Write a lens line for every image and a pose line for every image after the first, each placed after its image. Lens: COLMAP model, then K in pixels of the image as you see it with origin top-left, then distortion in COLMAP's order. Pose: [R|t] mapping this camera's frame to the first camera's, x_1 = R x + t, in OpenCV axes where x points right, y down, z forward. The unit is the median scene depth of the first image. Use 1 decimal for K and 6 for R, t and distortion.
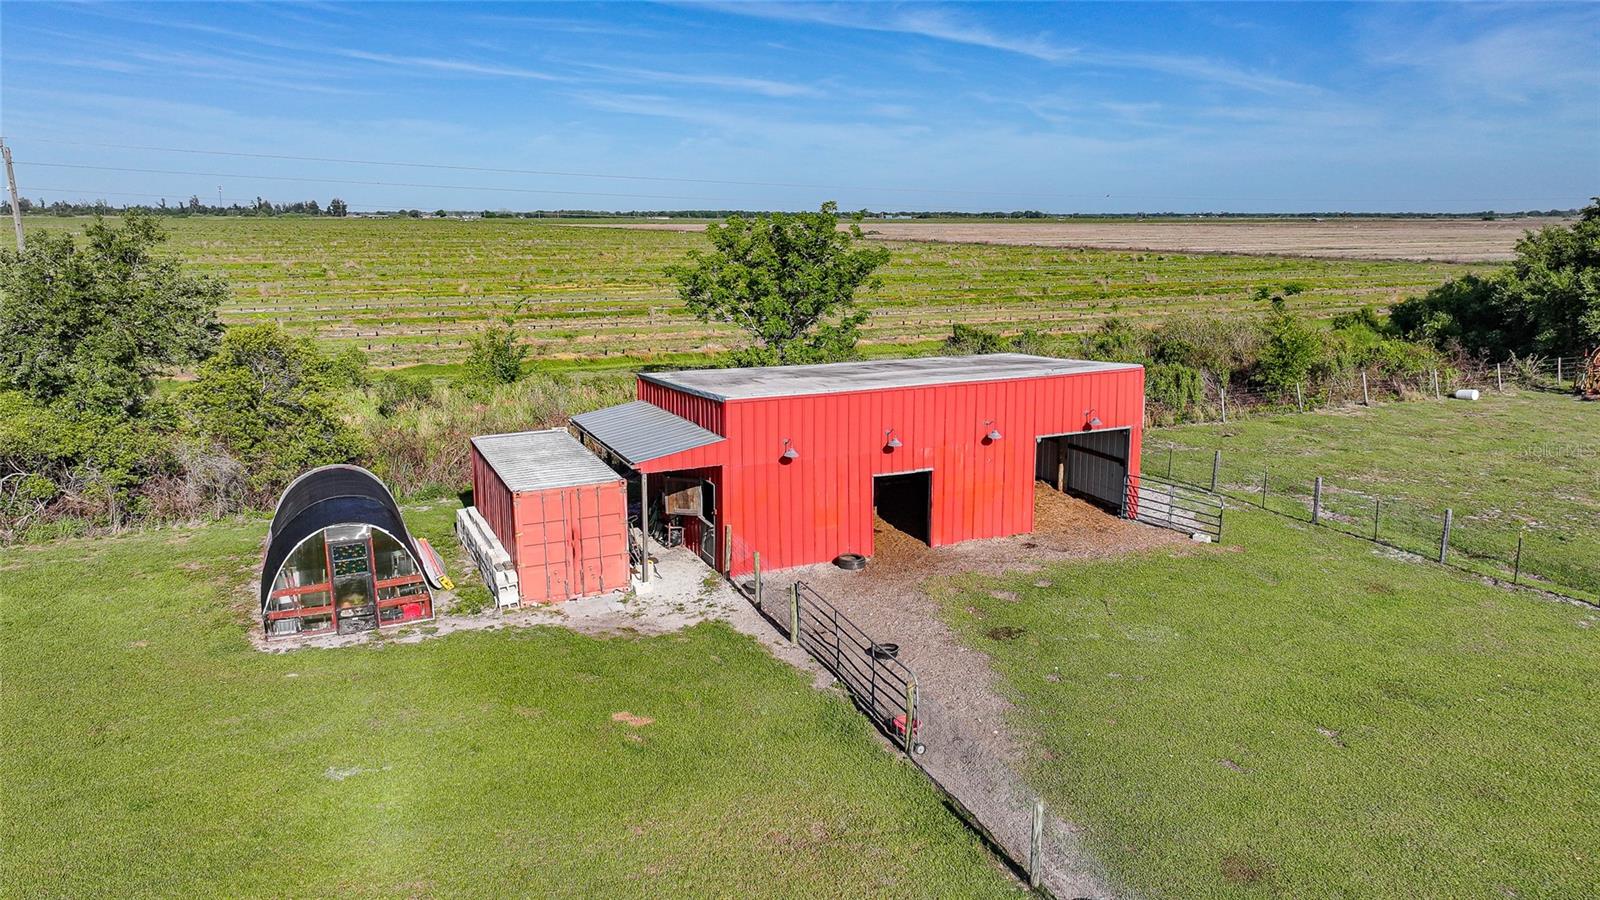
lens RADIAL K [[1123.3, 0, 811.1], [0, 1123.3, 448.6], [0, 0, 1]] dist [0.003976, 0.002507]
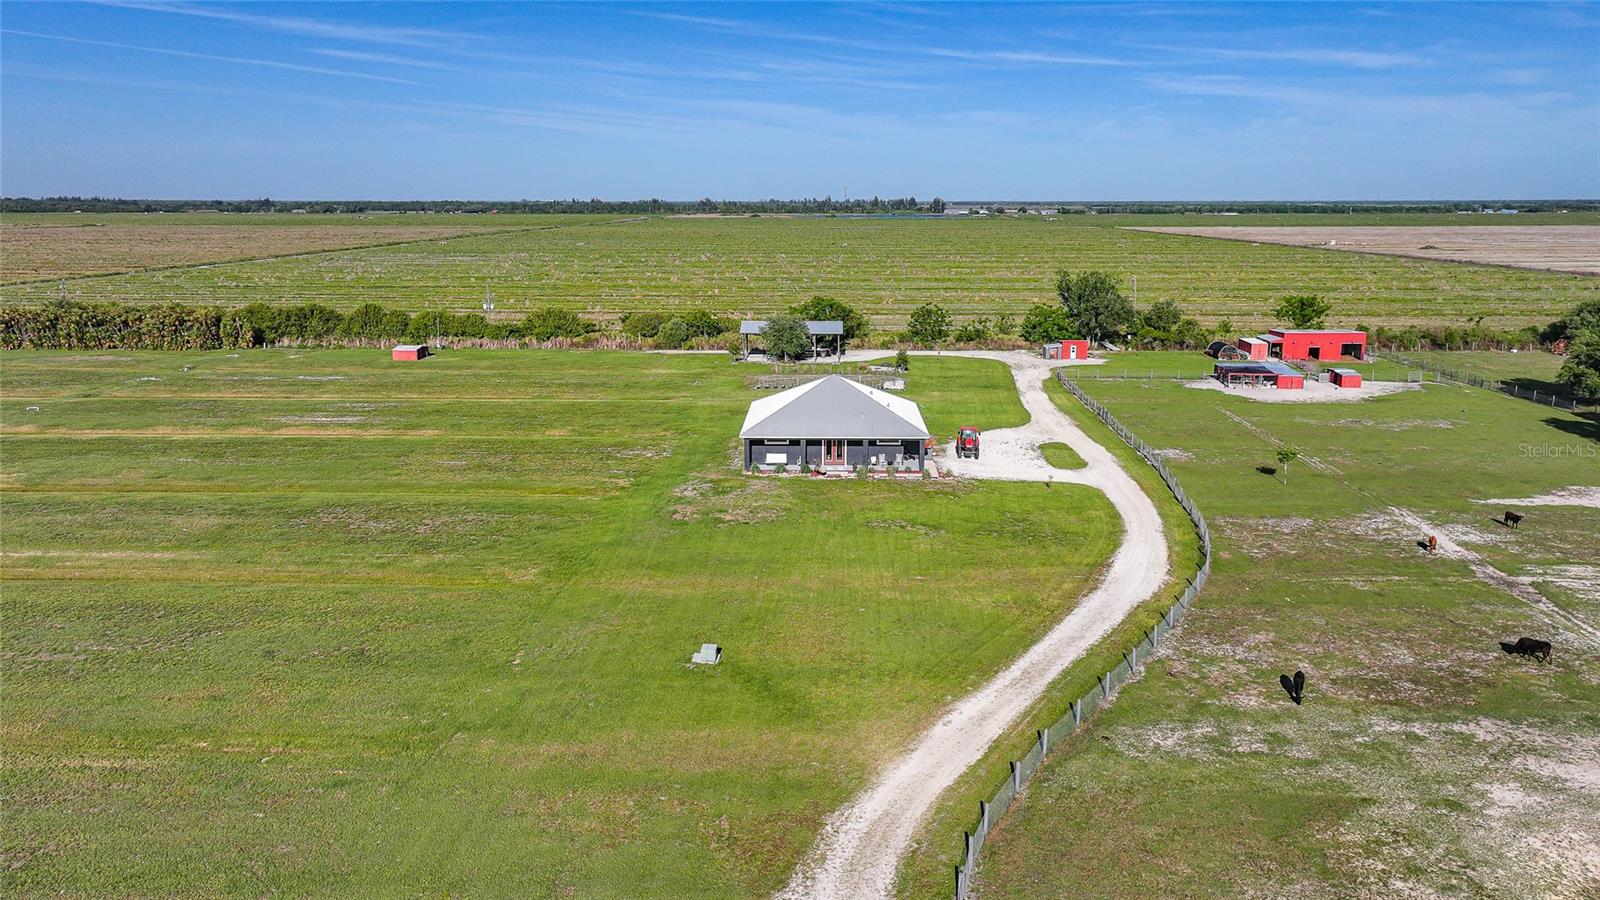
lens RADIAL K [[1134.4, 0, 822.0], [0, 1134.4, 416.3], [0, 0, 1]] dist [0.006545, 0.000611]
pose [[0.894099, 0.081959, -0.440306, 0.385874], [-0.089472, 0.995982, 0.003710, 0.540688], [0.438841, 0.036078, 0.897840, -5.042069]]
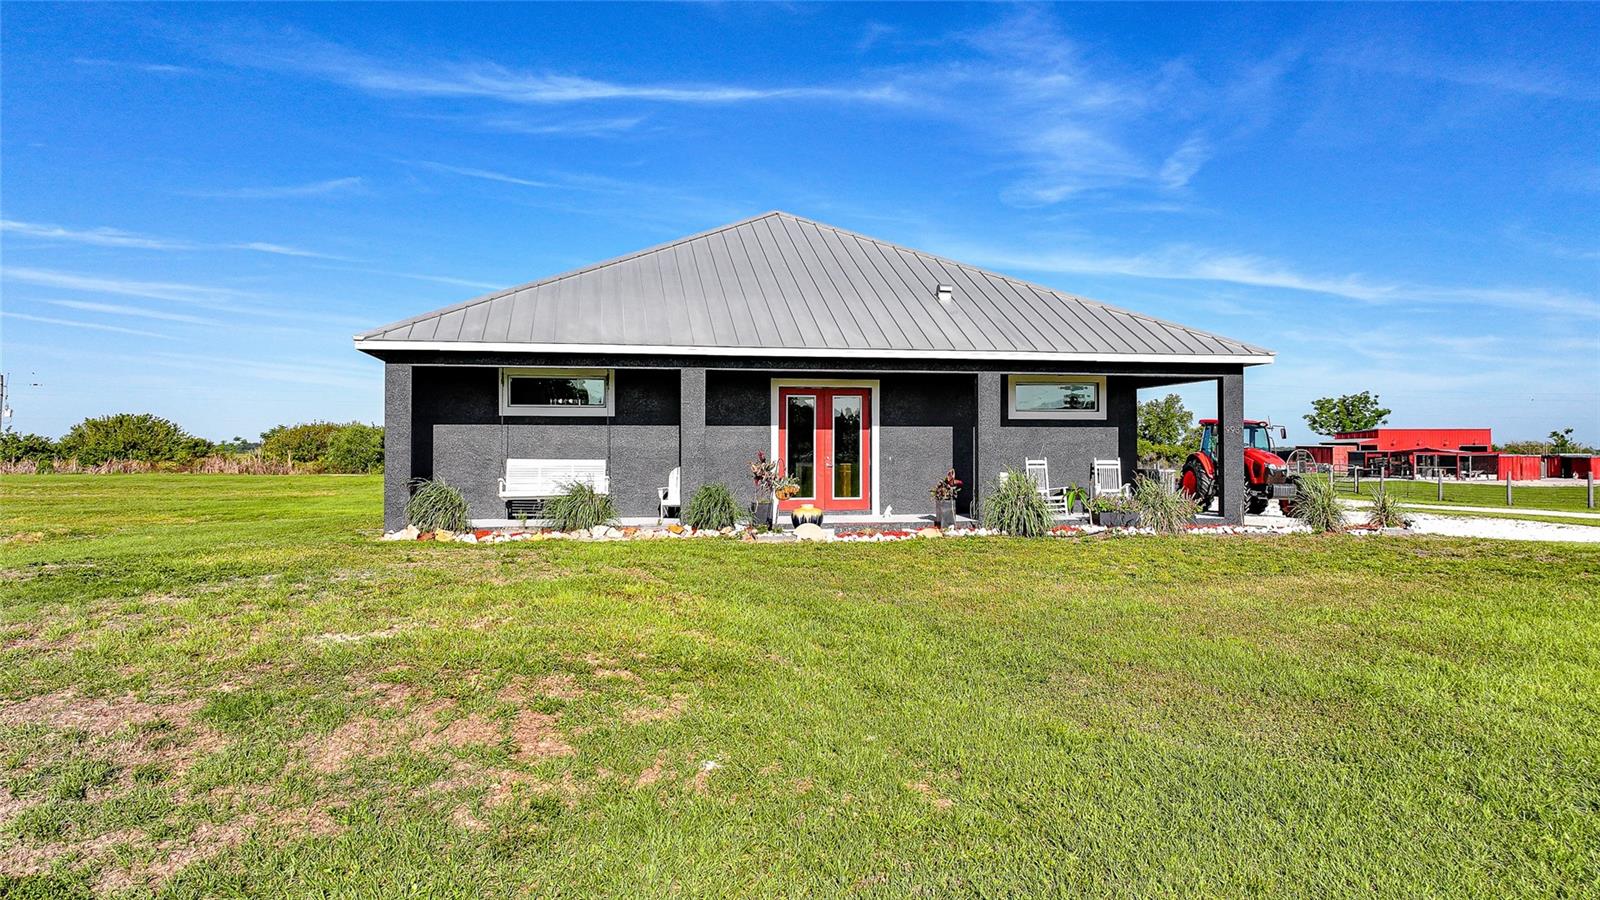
lens RADIAL K [[1111.2, 0, 815.5], [0, 1111.2, 351.3], [0, 0, 1]] dist [0.004593, 0.002145]
pose [[0.965517, -0.028228, -0.258806, -0.812933], [-0.049243, 0.956358, -0.288019, 0.789790], [0.255642, 0.290831, 0.921989, -2.803472]]
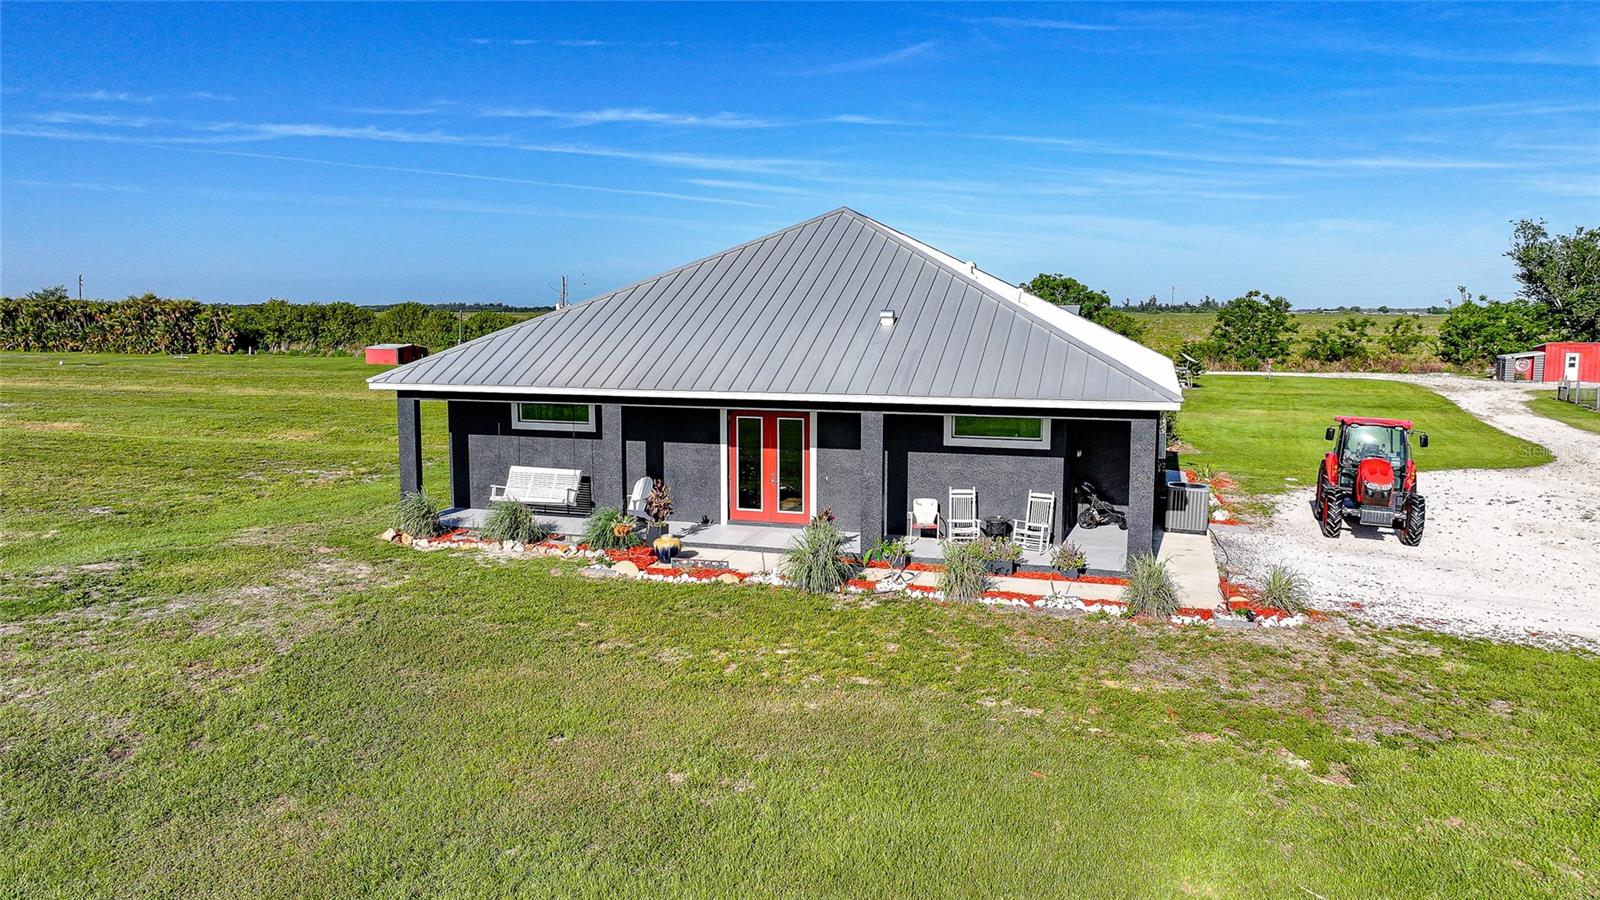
lens RADIAL K [[1124.4, 0, 817.2], [0, 1124.4, 399.1], [0, 0, 1]] dist [0.003281, 0.003012]
pose [[0.727723, 0.049240, -0.684102, -0.443744], [-0.137363, 0.987675, -0.075032, 0.654073], [0.671975, 0.148572, 0.725517, -2.679753]]
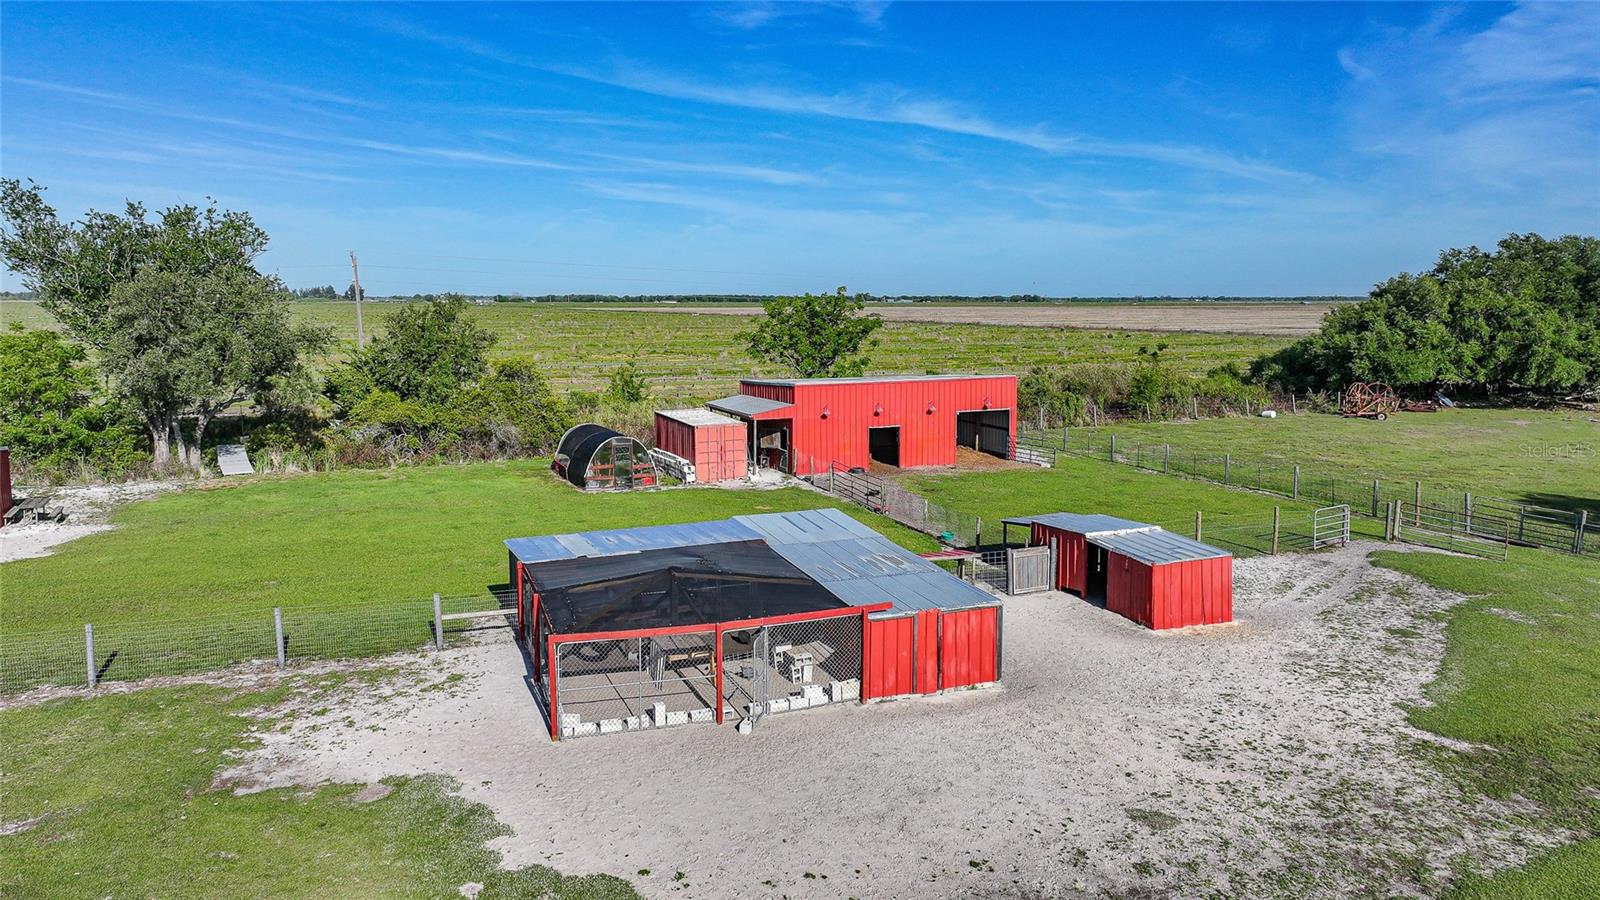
lens RADIAL K [[1123.3, 0, 811.1], [0, 1123.3, 448.6], [0, 0, 1]] dist [0.003976, 0.002507]
pose [[0.999996, -0.000650, -0.002633, -0.033081], [0.000457, 0.997363, -0.072579, 0.171927], [0.002674, 0.072577, 0.997359, -0.792589]]
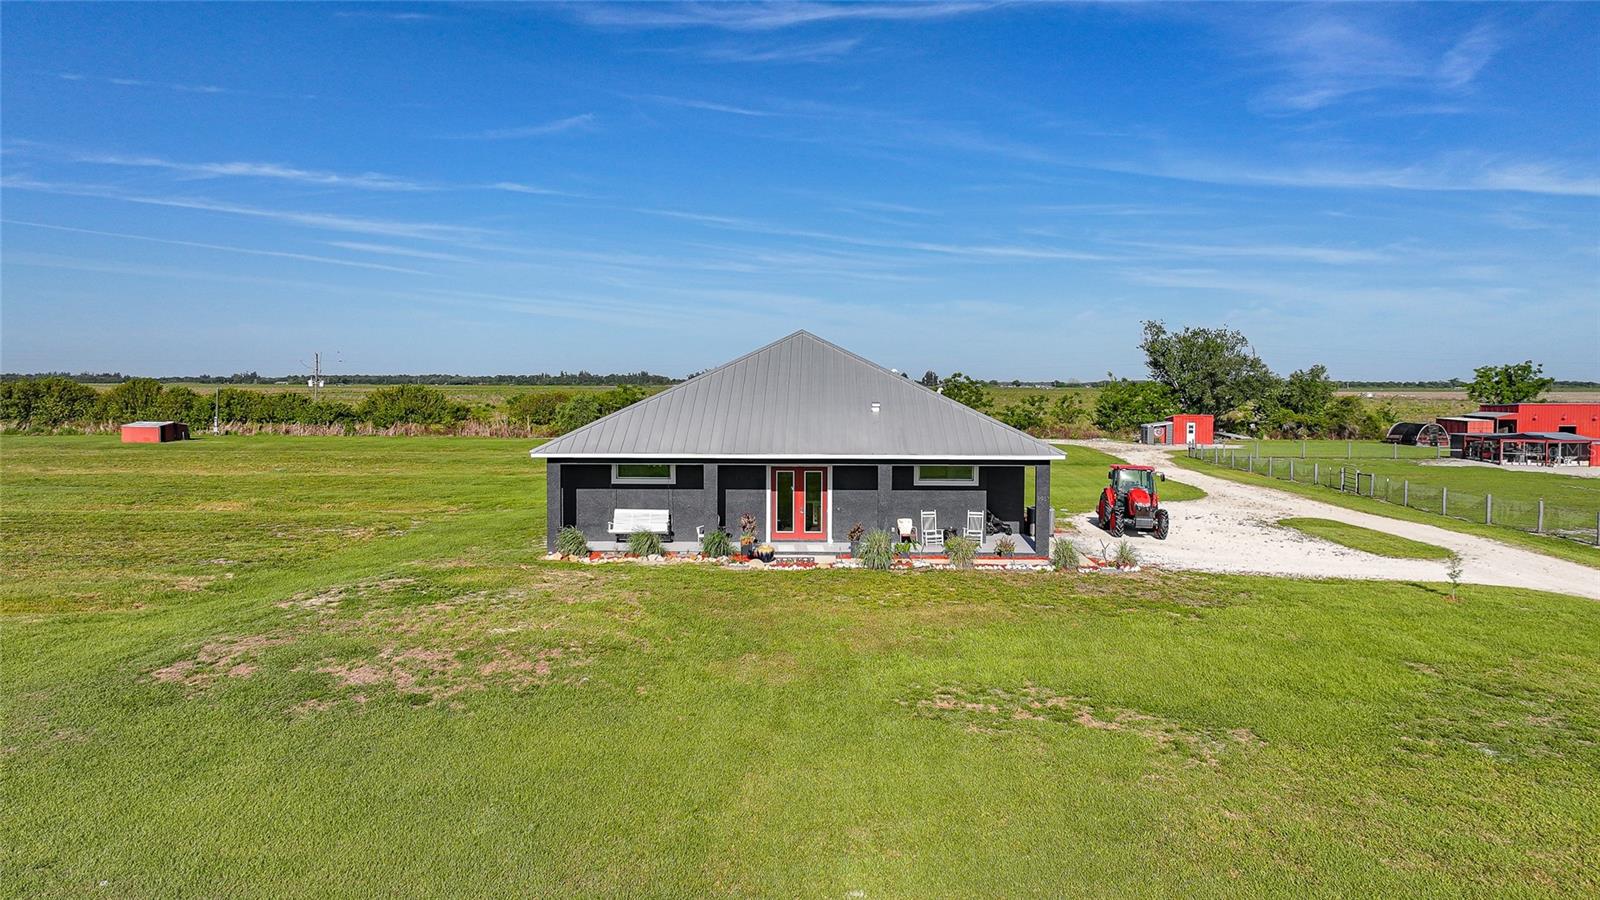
lens RADIAL K [[1124.4, 0, 817.2], [0, 1124.4, 399.1], [0, 0, 1]] dist [0.003281, 0.003012]
pose [[0.895226, 0.004648, -0.445589, -0.447038], [-0.090473, 0.981015, -0.171535, 0.740715], [0.436332, 0.193876, 0.878650, -3.189741]]
